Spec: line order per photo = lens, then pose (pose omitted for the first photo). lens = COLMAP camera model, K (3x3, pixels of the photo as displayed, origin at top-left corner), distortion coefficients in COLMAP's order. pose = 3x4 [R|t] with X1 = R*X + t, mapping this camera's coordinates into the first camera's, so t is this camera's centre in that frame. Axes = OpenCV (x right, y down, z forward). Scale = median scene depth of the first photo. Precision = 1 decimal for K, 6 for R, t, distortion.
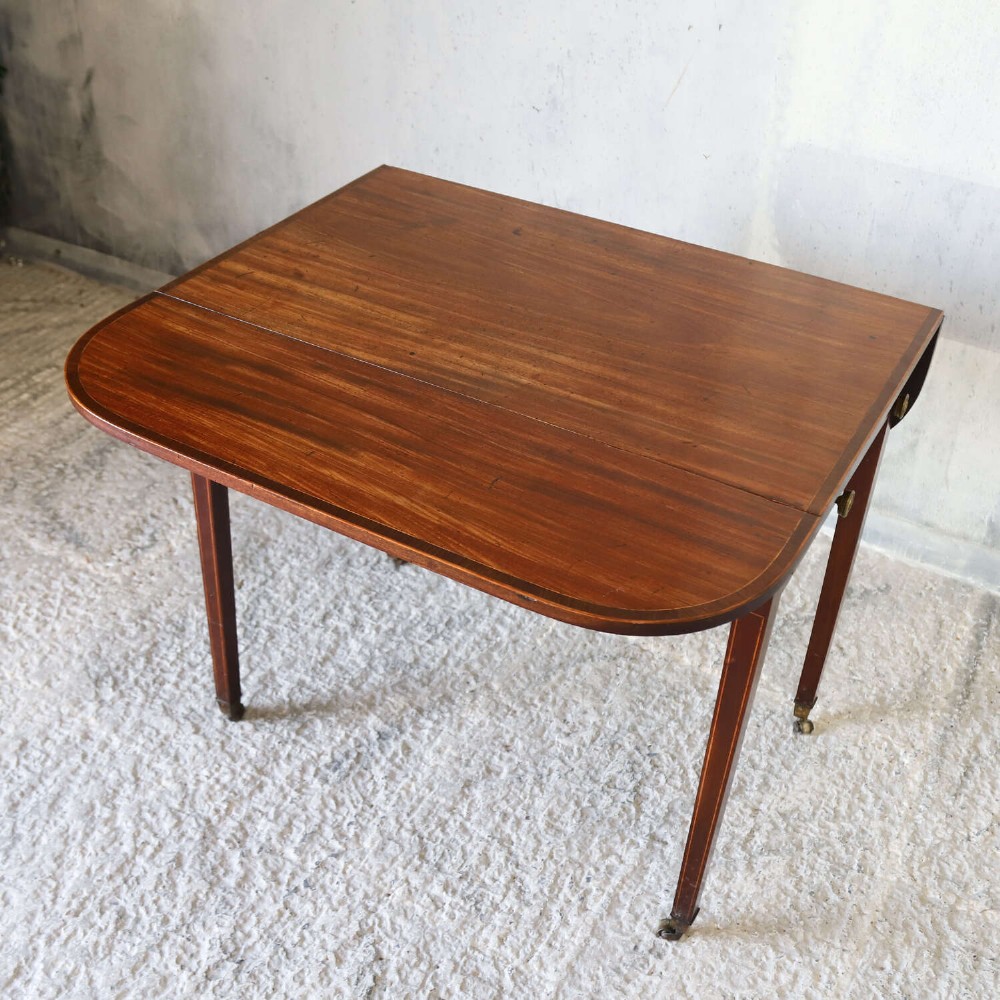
lens RADIAL K [[1240.4, 0, 476.3], [0, 1240.4, 491.3], [0, 0, 1]] dist [-0.096898, 0.000000]
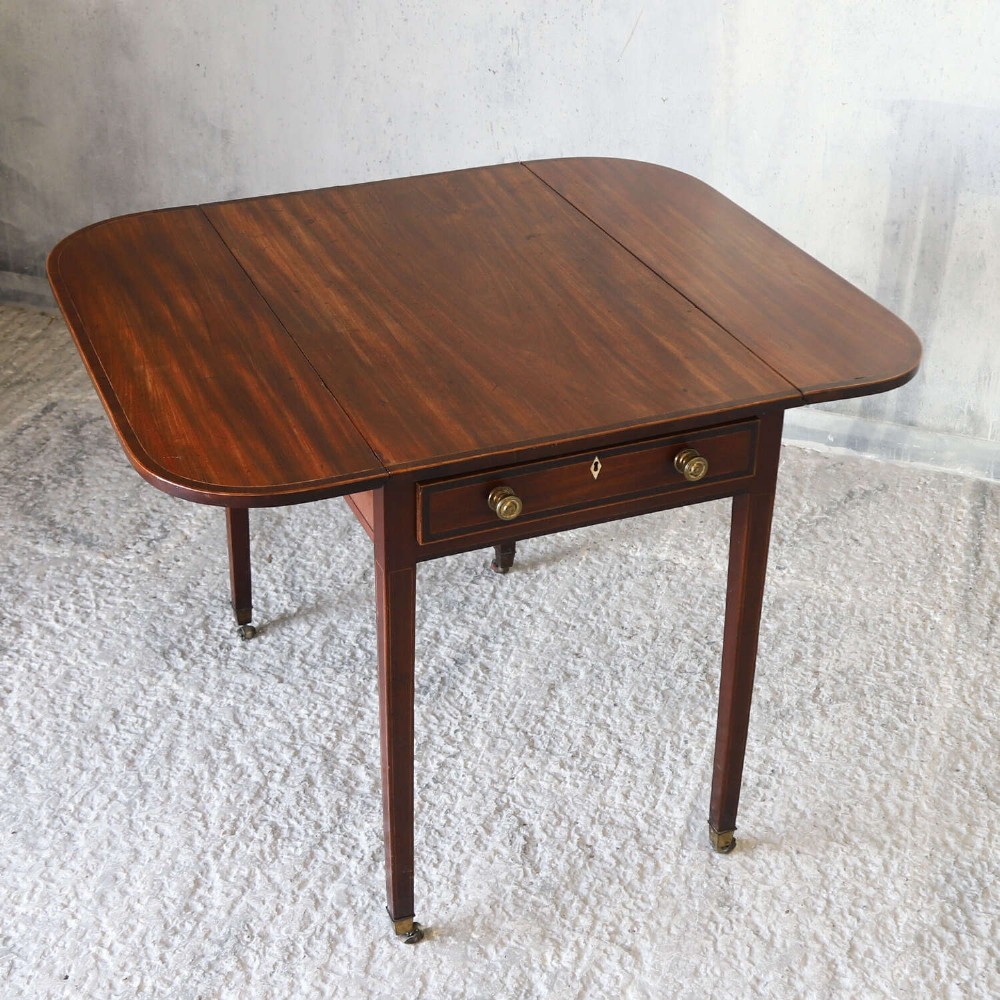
lens RADIAL K [[1679.5, 0, 504.2], [0, 1679.5, 418.1], [0, 0, 1]] dist [-0.078265, 0.000000]
pose [[0.979132, -0.114402, 0.167965, -0.265005], [0.132638, 0.985937, -0.101665, 0.152114], [-0.153972, 0.121821, 0.980537, -0.435896]]
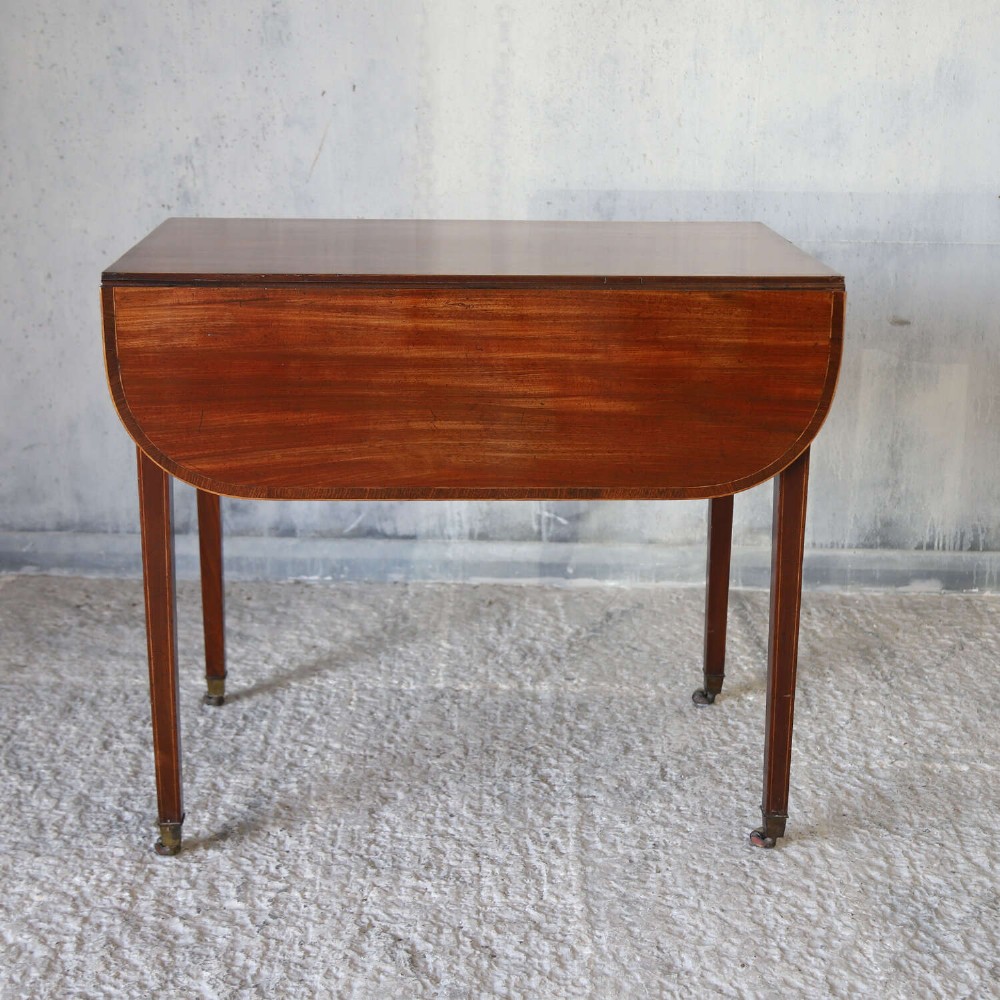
lens RADIAL K [[1635.1, 0, 503.1], [0, 1635.1, 494.0], [0, 0, 1]] dist [0.026612, 0.000000]
pose [[0.865812, -0.166029, 0.472022, -0.449905], [0.304862, 0.923072, -0.234515, 0.335715], [-0.396774, 0.346947, 0.849823, -0.123300]]
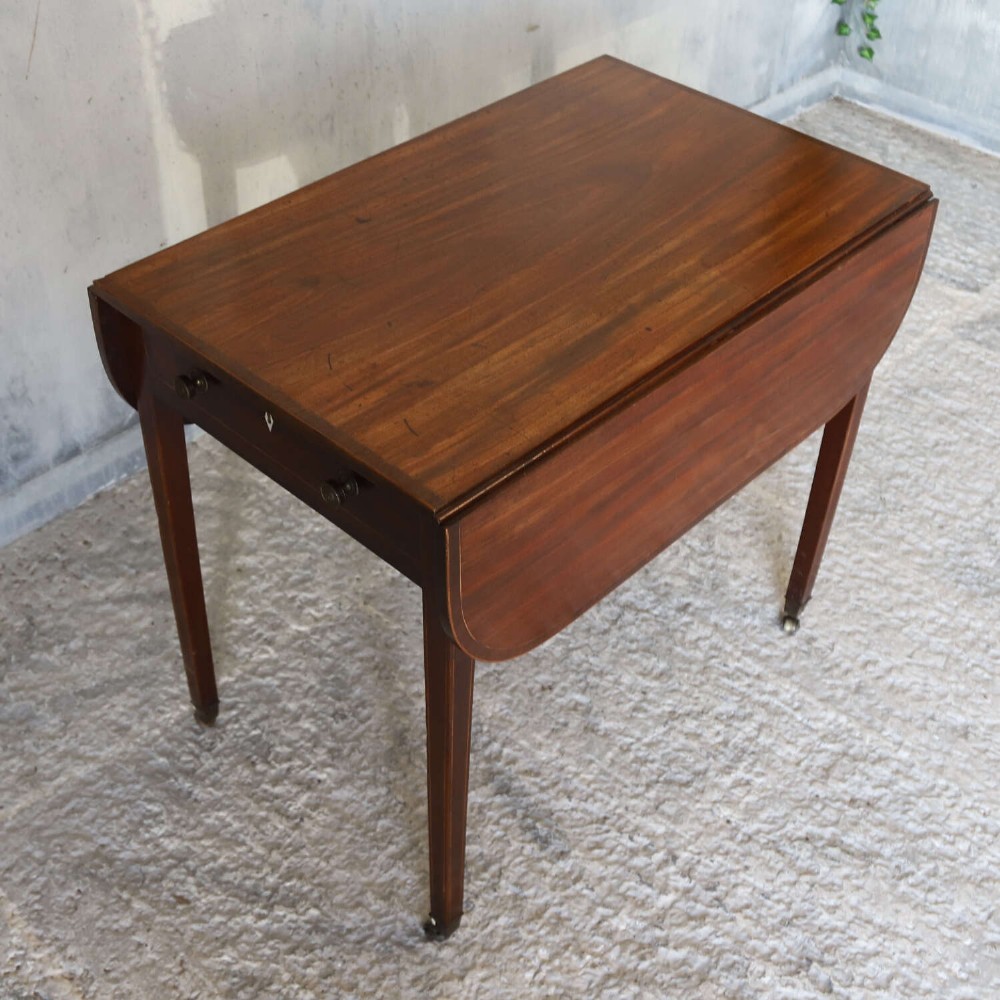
lens RADIAL K [[1349.3, 0, 421.2], [0, 1349.3, 464.6], [0, 0, 1]] dist [-0.099222, 0.000000]
pose [[0.270242, -0.647555, 0.712489, -0.647138], [0.570128, 0.703957, 0.423555, -0.416706], [-0.775837, 0.291748, 0.559428, 0.474210]]
